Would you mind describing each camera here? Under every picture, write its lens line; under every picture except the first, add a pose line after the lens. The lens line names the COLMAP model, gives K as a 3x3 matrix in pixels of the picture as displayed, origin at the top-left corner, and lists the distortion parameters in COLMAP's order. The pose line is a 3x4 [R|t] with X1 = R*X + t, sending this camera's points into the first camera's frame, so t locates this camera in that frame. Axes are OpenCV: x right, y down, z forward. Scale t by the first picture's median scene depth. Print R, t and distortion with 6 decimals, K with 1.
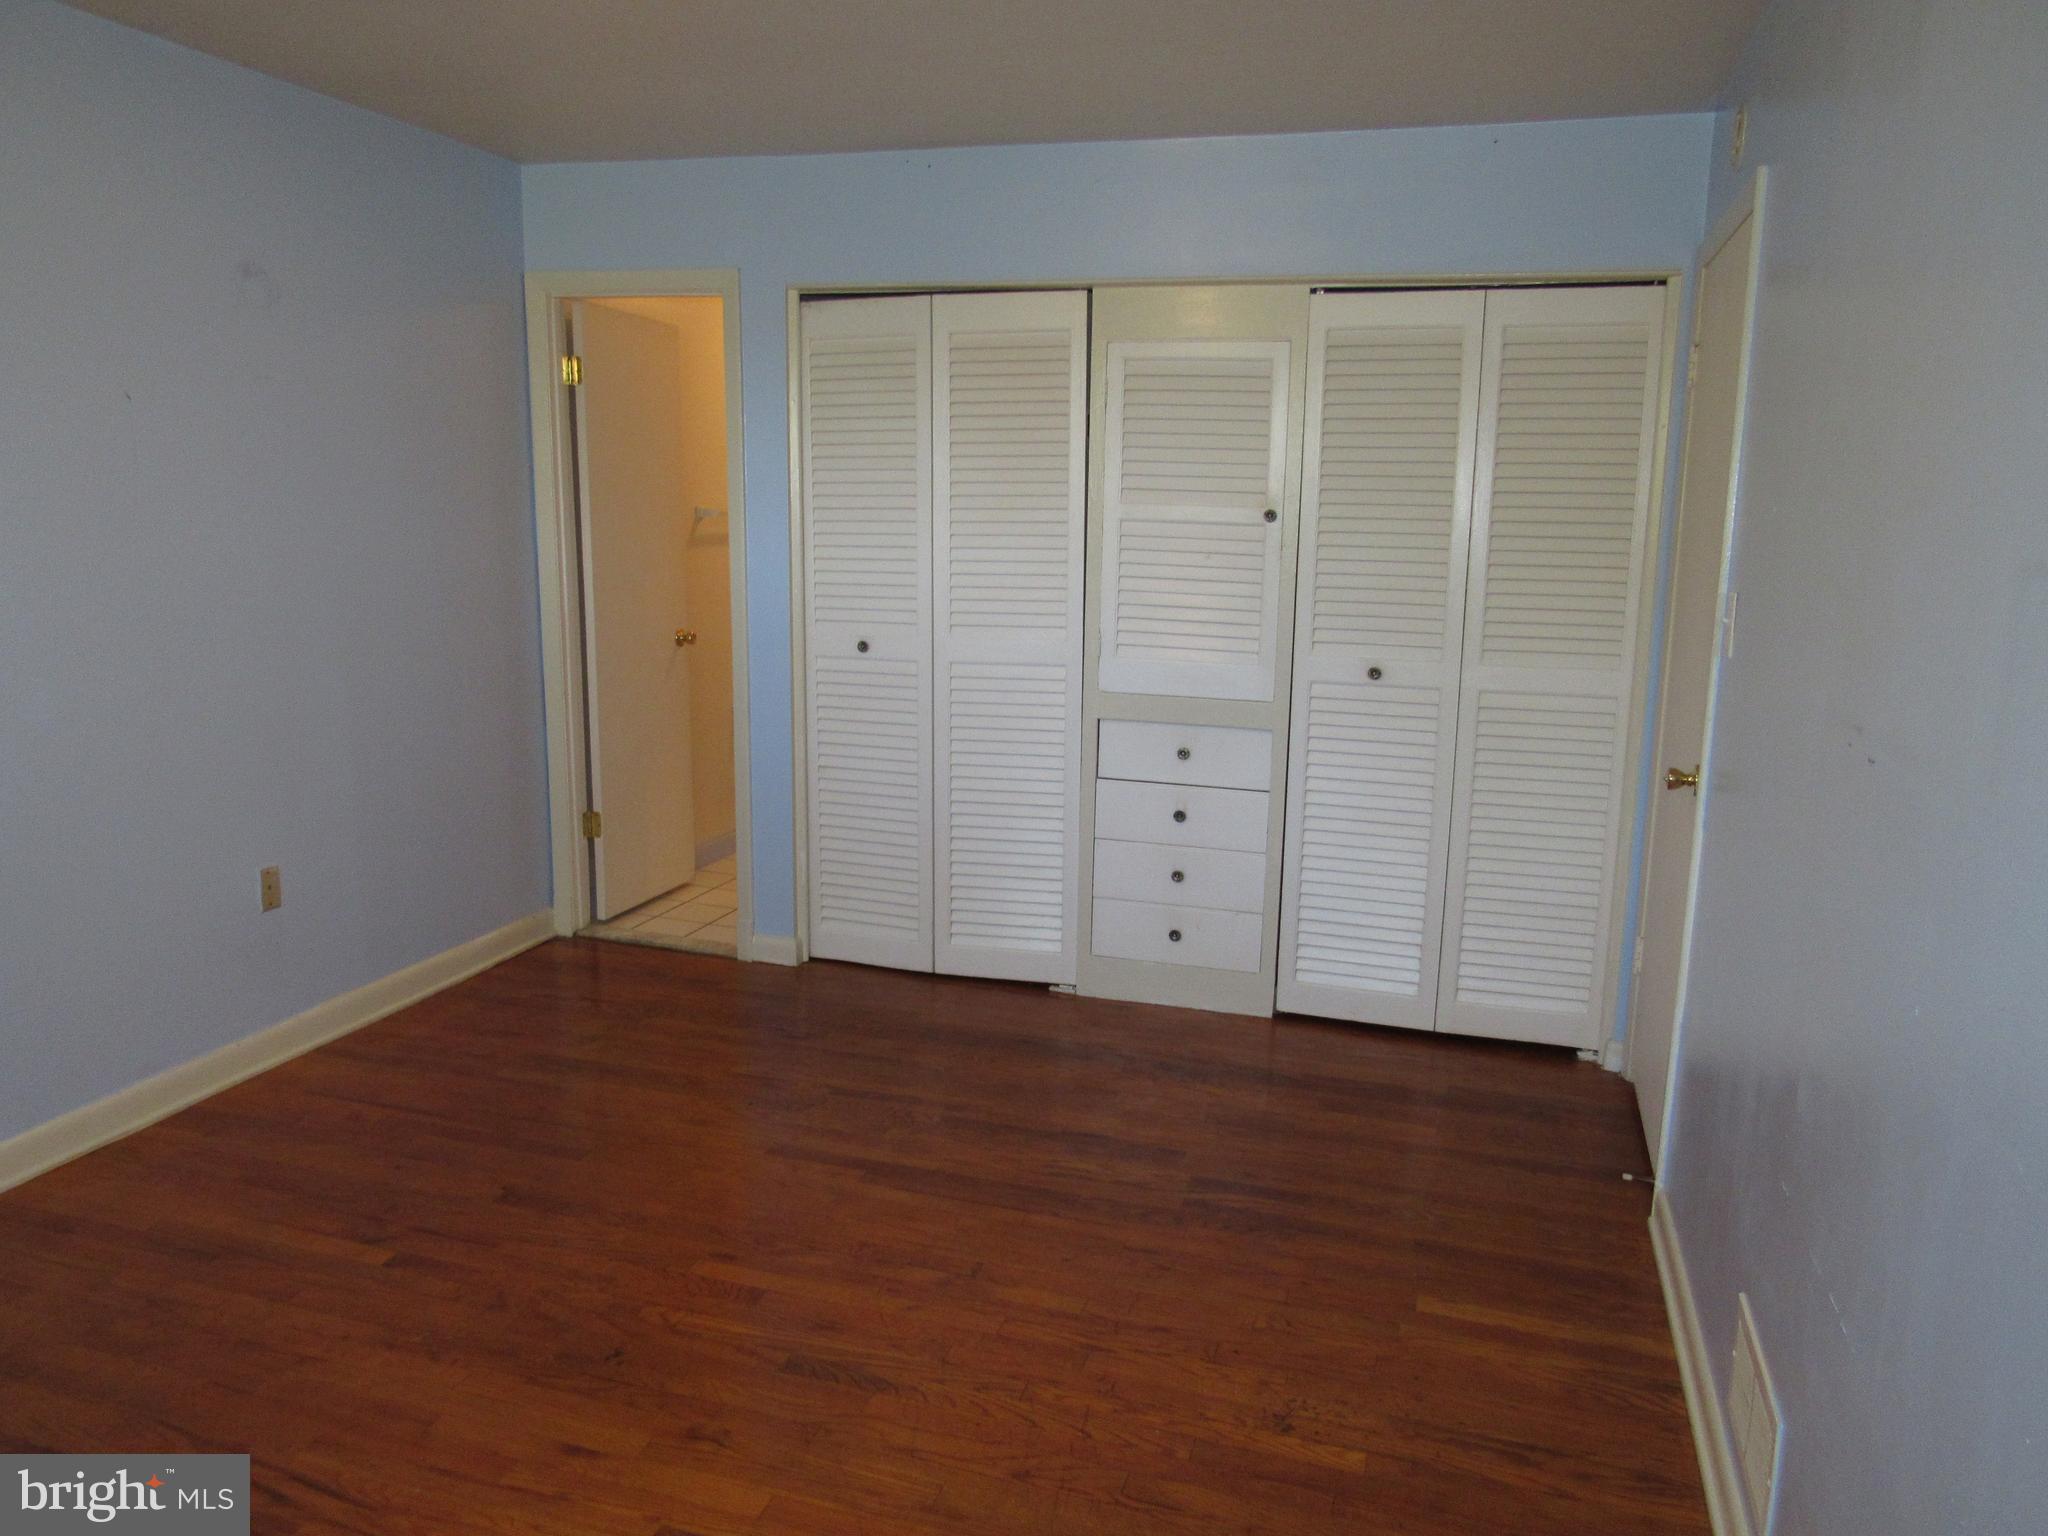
lens RADIAL K [[1491.7, 0, 1020.4], [0, 1491.7, 755.7], [0, 0, 1]] dist [-0.009648, -0.012159]
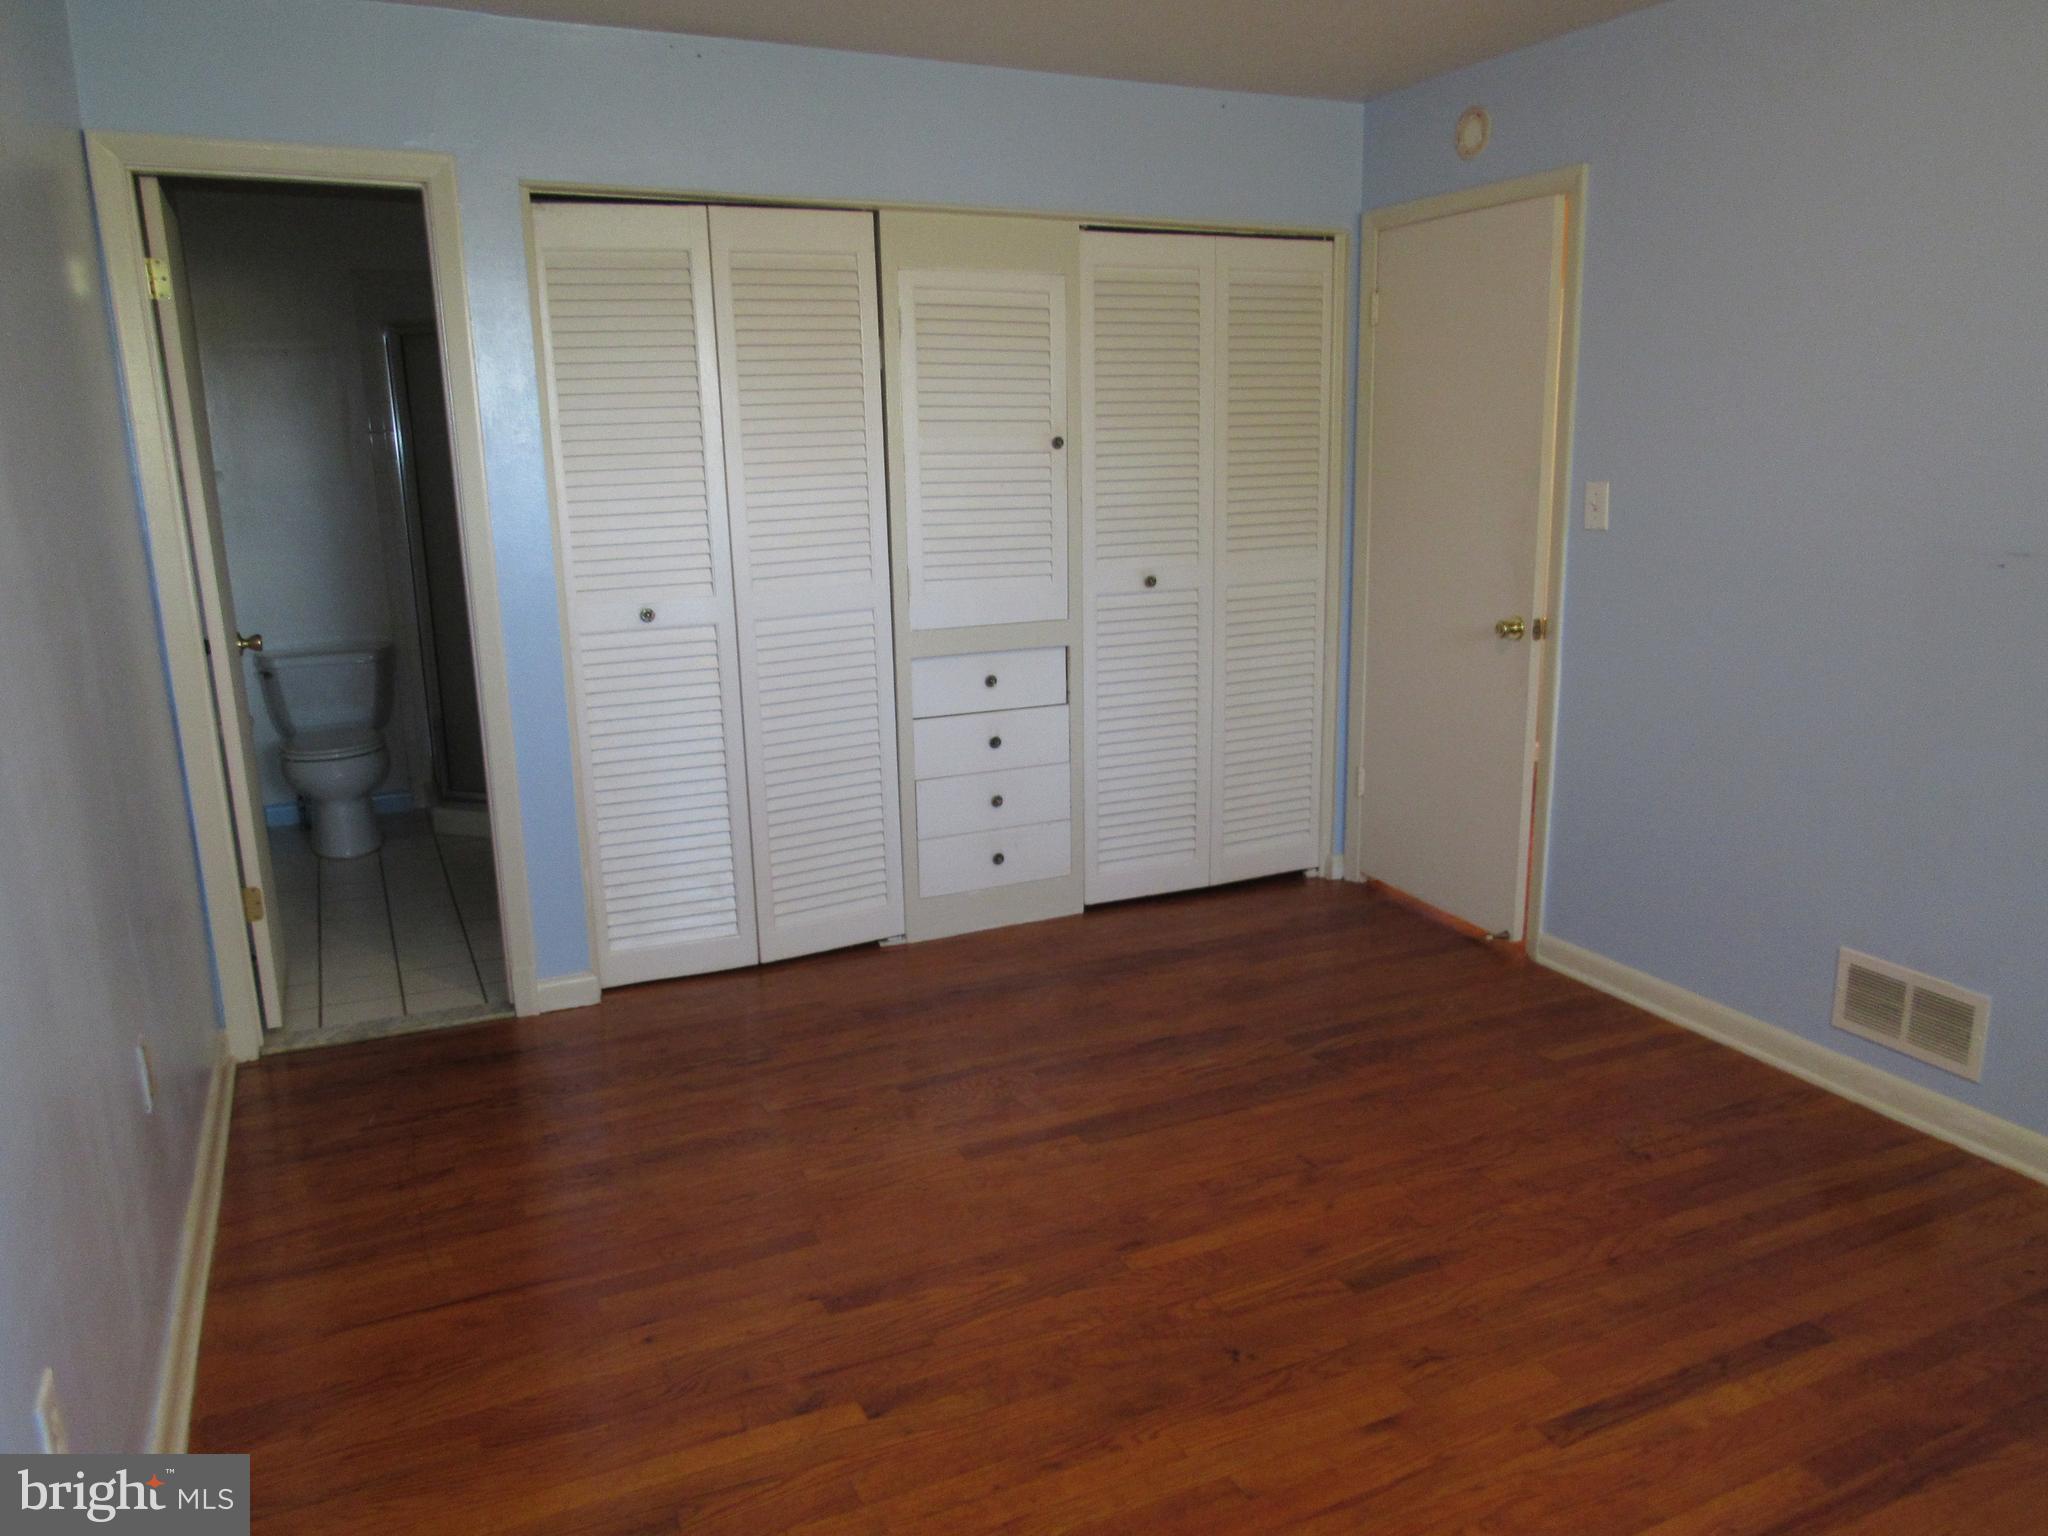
lens RADIAL K [[1491.7, 0, 1020.4], [0, 1491.7, 755.7], [0, 0, 1]] dist [-0.009648, -0.012159]
pose [[0.727383, -0.177199, 0.662959, -0.571572], [0.146715, 0.983905, 0.102011, -0.053290], [-0.670365, 0.023065, 0.741673, 0.235386]]
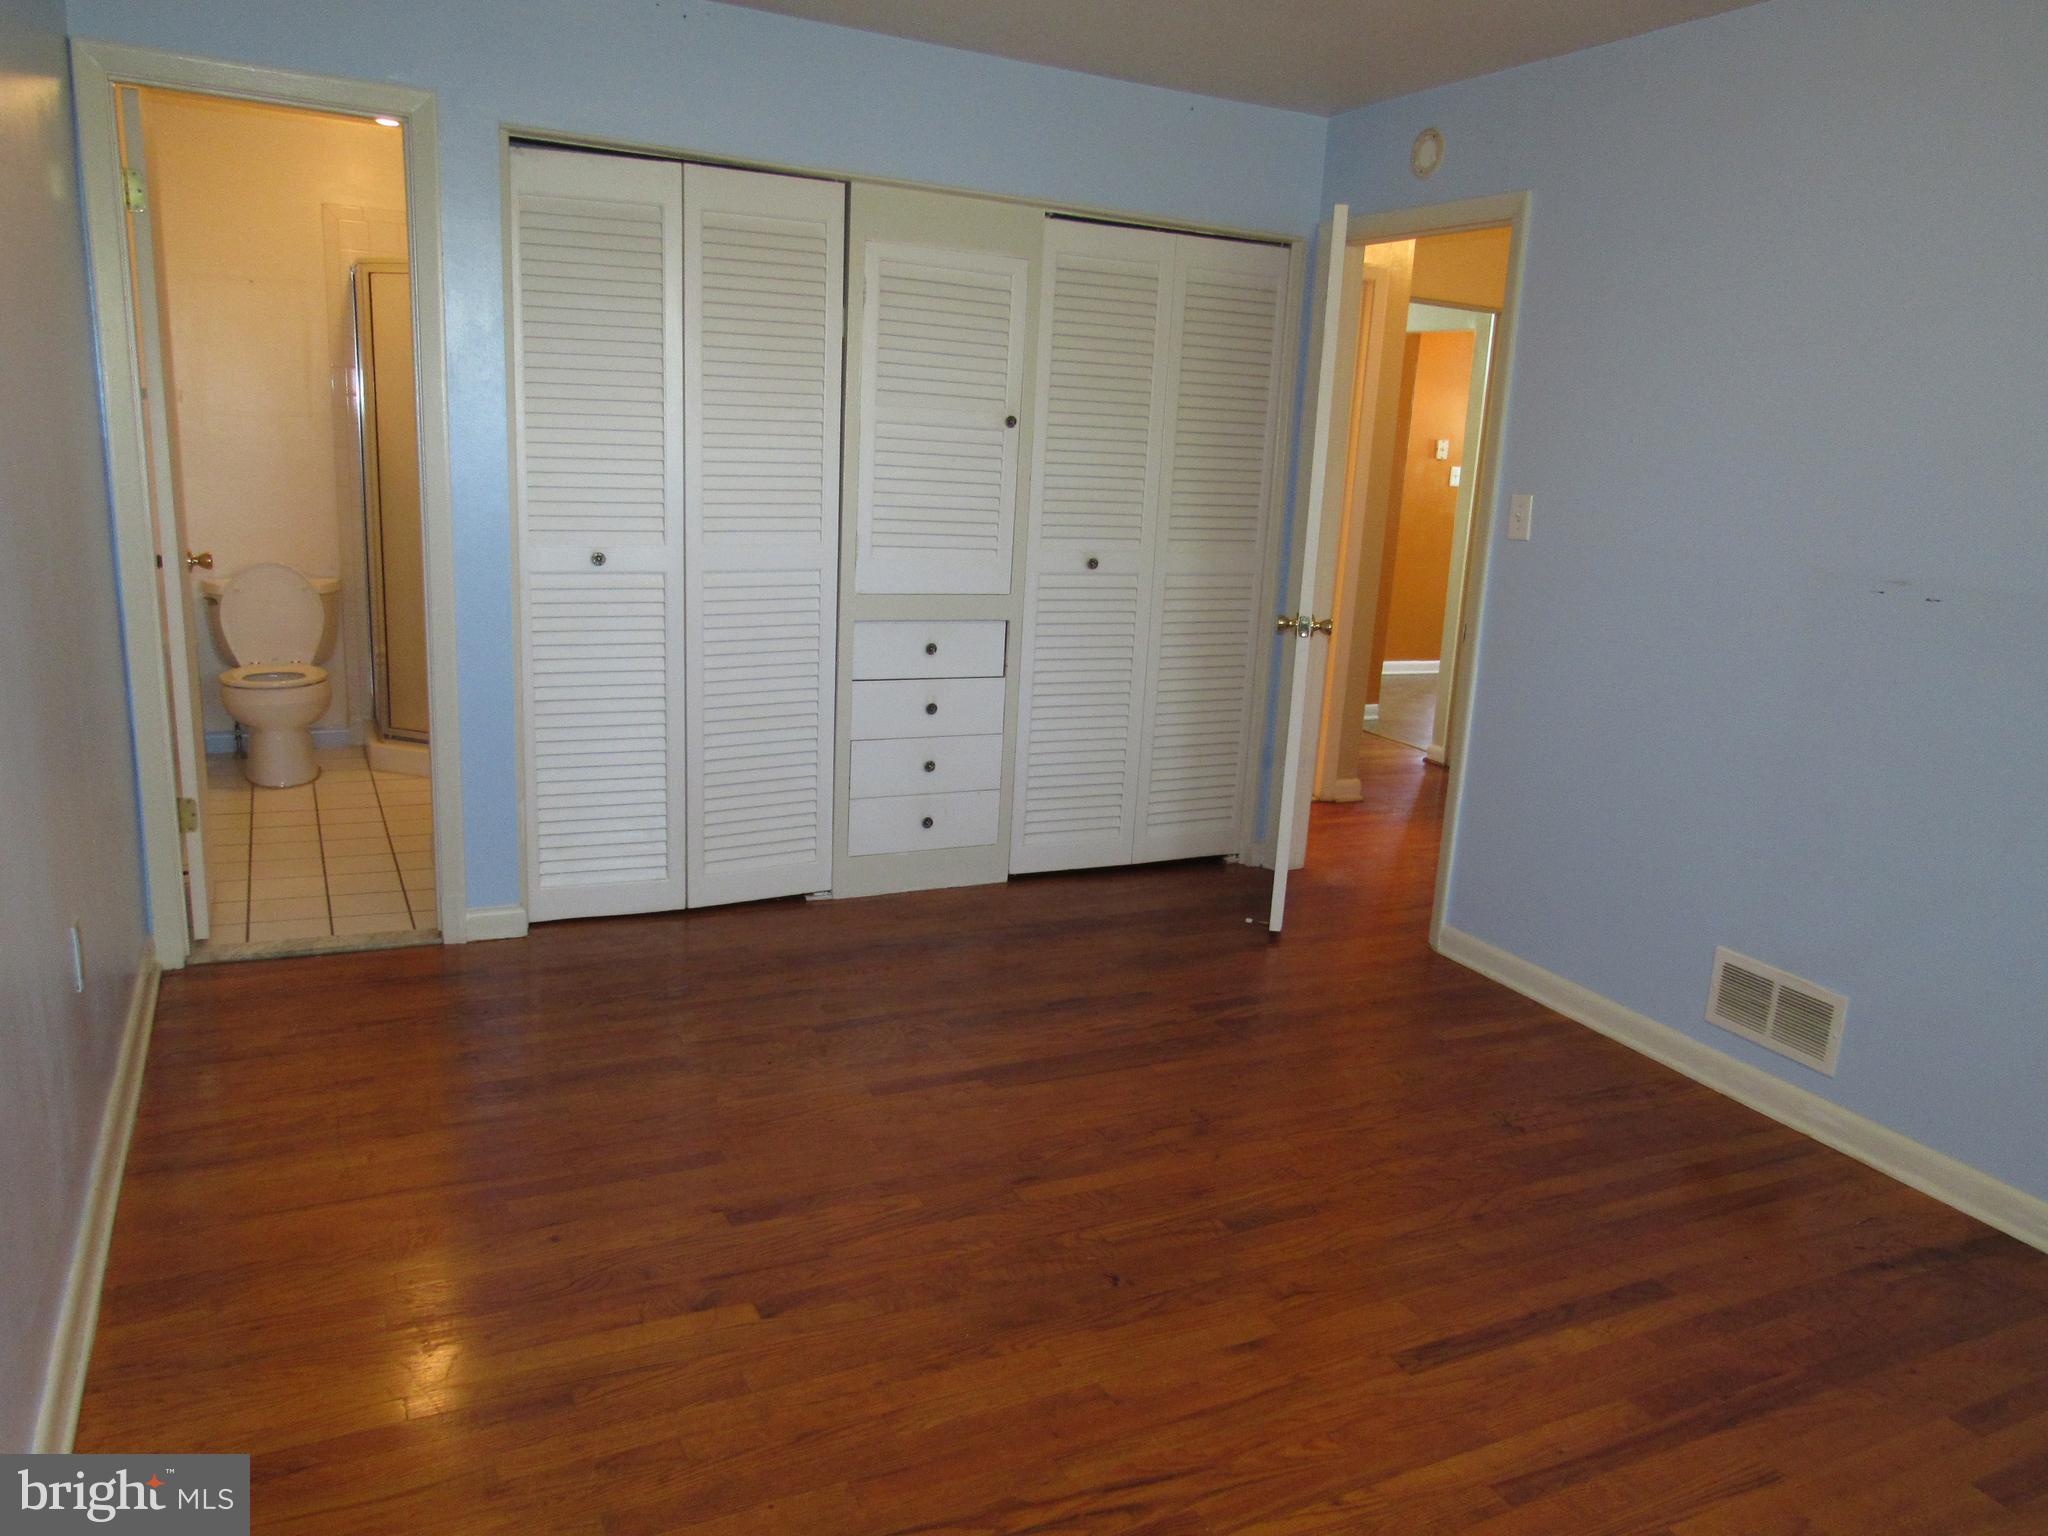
lens RADIAL K [[1496.2, 0, 1020.6], [0, 1496.2, 757.0], [0, 0, 1]] dist [-0.015164, 0.002114]
pose [[0.711863, -0.131023, 0.689988, -0.590561], [0.079258, 0.991155, 0.106441, -0.033699], [-0.697832, -0.021085, 0.715952, 0.206879]]
